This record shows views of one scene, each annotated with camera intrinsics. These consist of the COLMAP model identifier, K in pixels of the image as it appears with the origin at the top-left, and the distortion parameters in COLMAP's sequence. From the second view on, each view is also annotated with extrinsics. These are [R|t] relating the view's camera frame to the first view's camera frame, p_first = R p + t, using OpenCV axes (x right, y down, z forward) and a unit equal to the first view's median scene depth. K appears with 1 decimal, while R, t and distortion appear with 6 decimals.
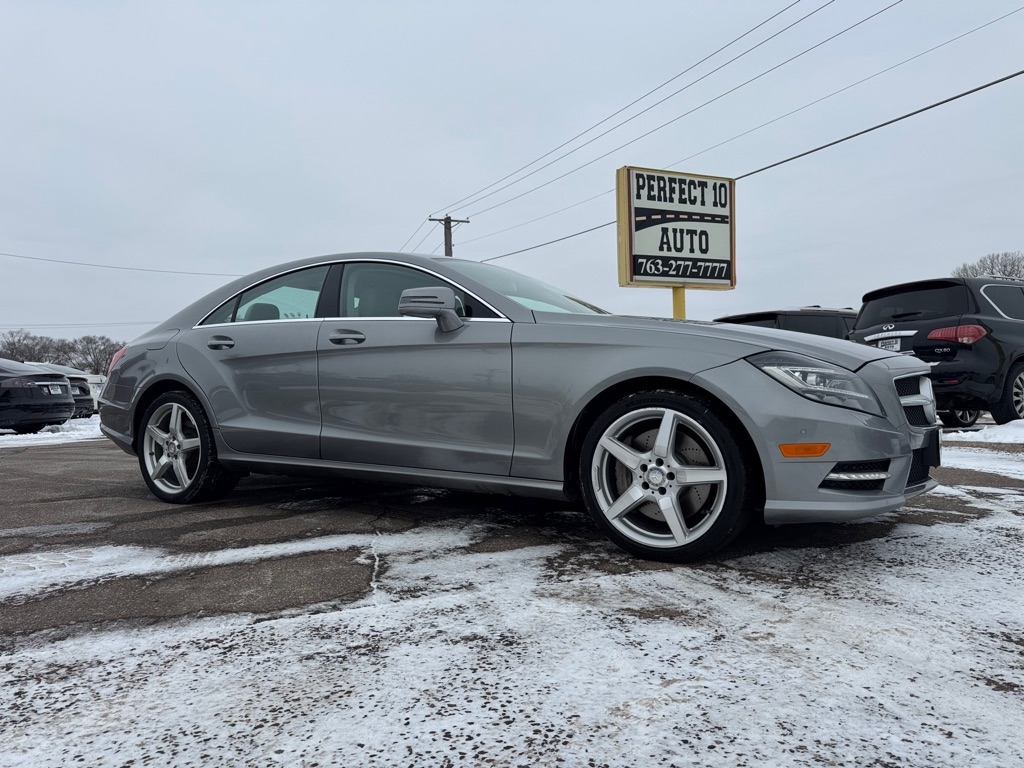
lens RADIAL K [[721.5, 0, 506.6], [0, 721.5, 393.7], [0, 0, 1]] dist [0.057625, -0.069233]
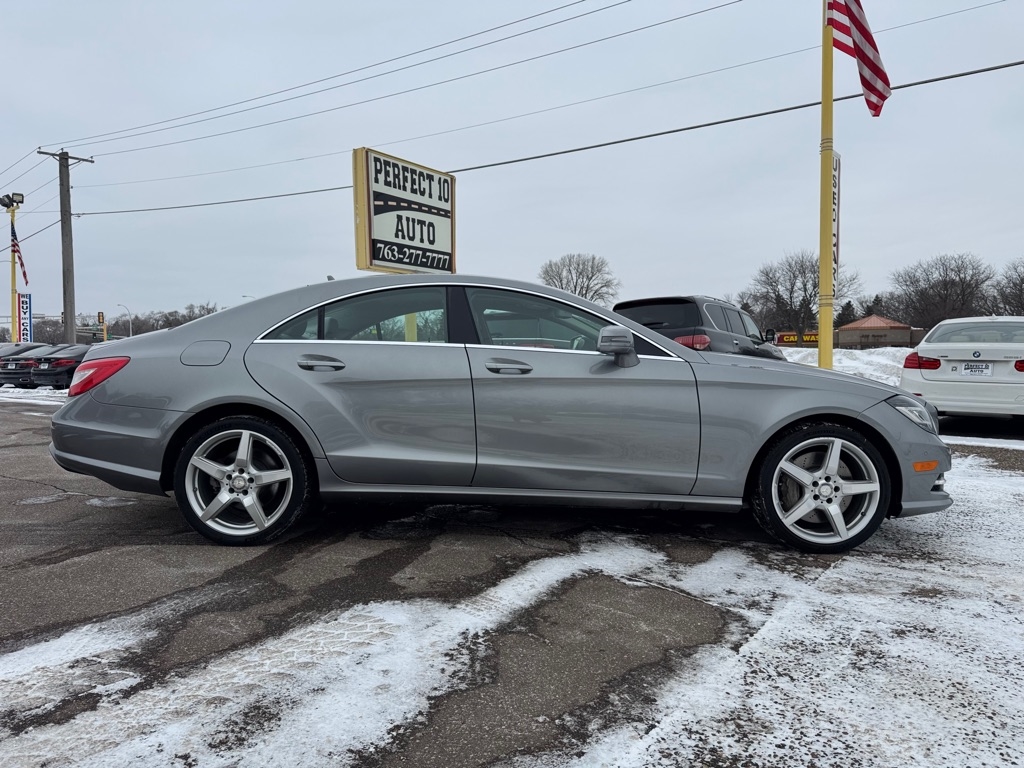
lens RADIAL K [[721.5, 0, 518.3], [0, 721.5, 401.0], [0, 0, 1]] dist [0.057625, -0.069233]
pose [[0.858259, -0.012251, 0.513070, -0.167737], [-0.013529, 0.998828, 0.046482, -0.017848], [-0.513038, -0.046835, 0.857087, 0.028254]]
